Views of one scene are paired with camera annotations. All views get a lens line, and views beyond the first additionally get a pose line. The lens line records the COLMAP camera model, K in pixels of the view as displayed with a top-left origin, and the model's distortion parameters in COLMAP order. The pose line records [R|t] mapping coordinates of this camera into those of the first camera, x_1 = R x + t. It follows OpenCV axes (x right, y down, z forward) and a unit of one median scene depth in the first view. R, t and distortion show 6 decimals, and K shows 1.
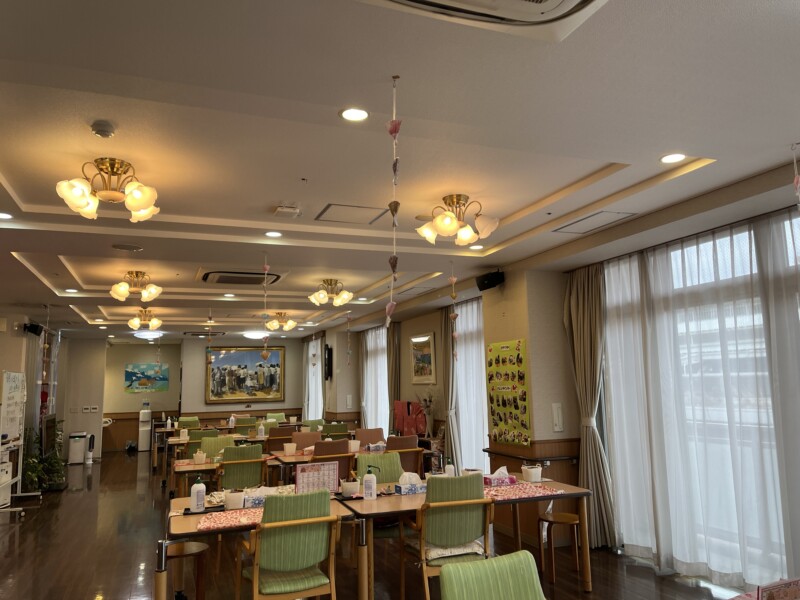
lens RADIAL K [[592.8, 0, 400.0], [0, 592.8, 300.0], [0, 0, 1]] dist [0.029011, -0.110545]
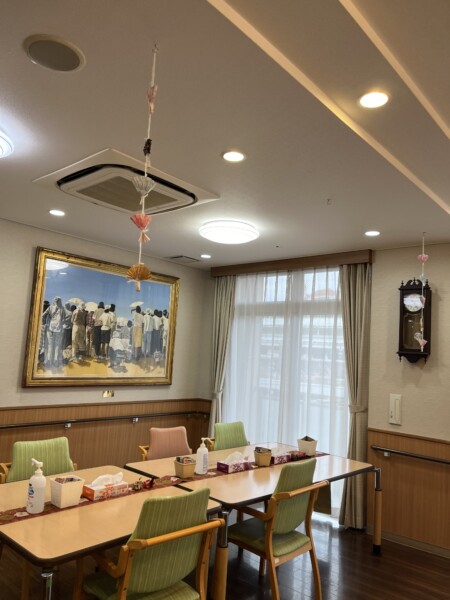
lens RADIAL K [[444.6, 0, 225.0], [0, 444.6, 300.0], [0, 0, 1]] dist [0.029011, -0.110545]
pose [[0.897152, 0.130624, 0.421966, -0.326645], [-0.142102, 0.989843, -0.004288, 0.095096], [-0.418240, -0.056116, 0.906601, 0.647783]]
